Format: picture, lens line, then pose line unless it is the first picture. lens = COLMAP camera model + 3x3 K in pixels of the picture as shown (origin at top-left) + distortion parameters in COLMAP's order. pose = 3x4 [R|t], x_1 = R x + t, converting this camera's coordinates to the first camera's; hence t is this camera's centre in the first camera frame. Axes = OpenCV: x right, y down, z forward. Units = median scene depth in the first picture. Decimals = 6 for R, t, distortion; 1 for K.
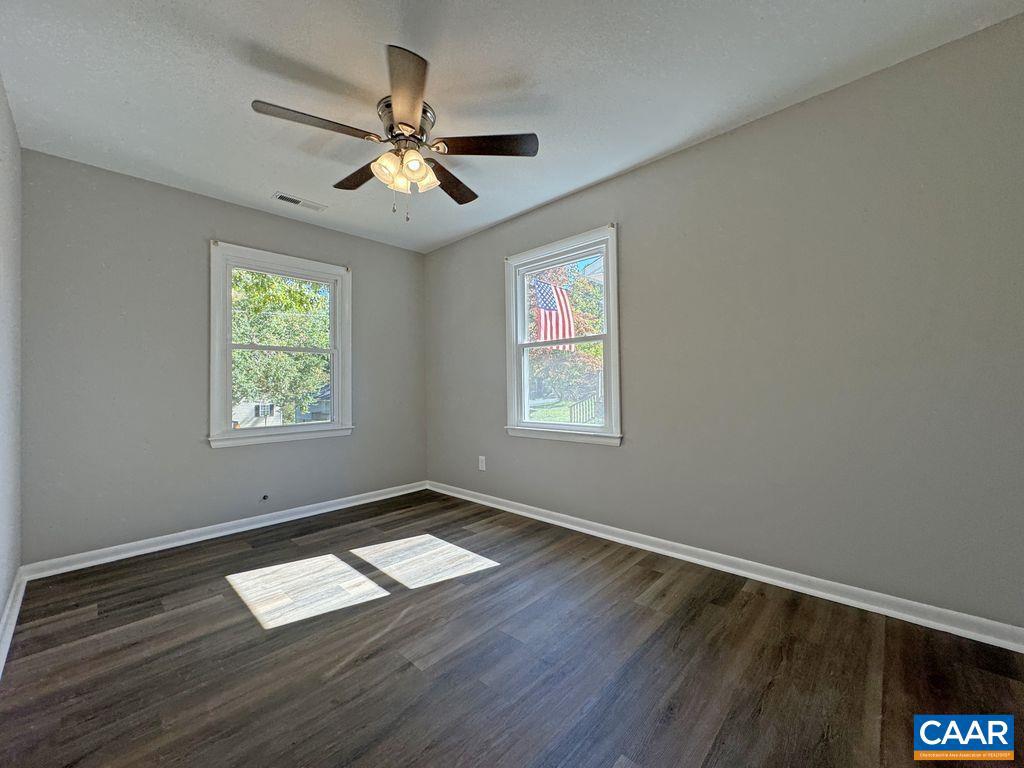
lens RADIAL K [[409.9, 0, 511.8], [0, 409.9, 381.6], [0, 0, 1]] dist [-0.000674, 0.000028]
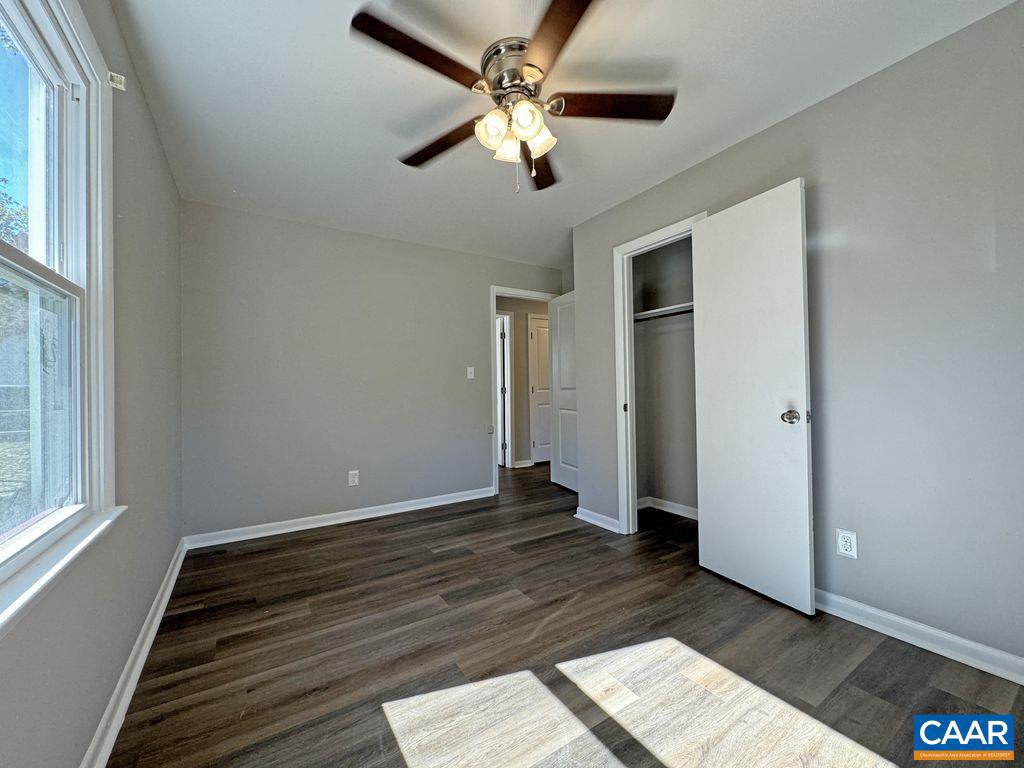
lens RADIAL K [[409.9, 0, 511.8], [0, 409.9, 381.6], [0, 0, 1]] dist [-0.000674, 0.000028]
pose [[-0.970136, 0.035990, 0.239877, -0.421922], [0.029483, 0.999095, -0.030662, 0.013074], [-0.240763, -0.022674, -0.970319, 1.774370]]
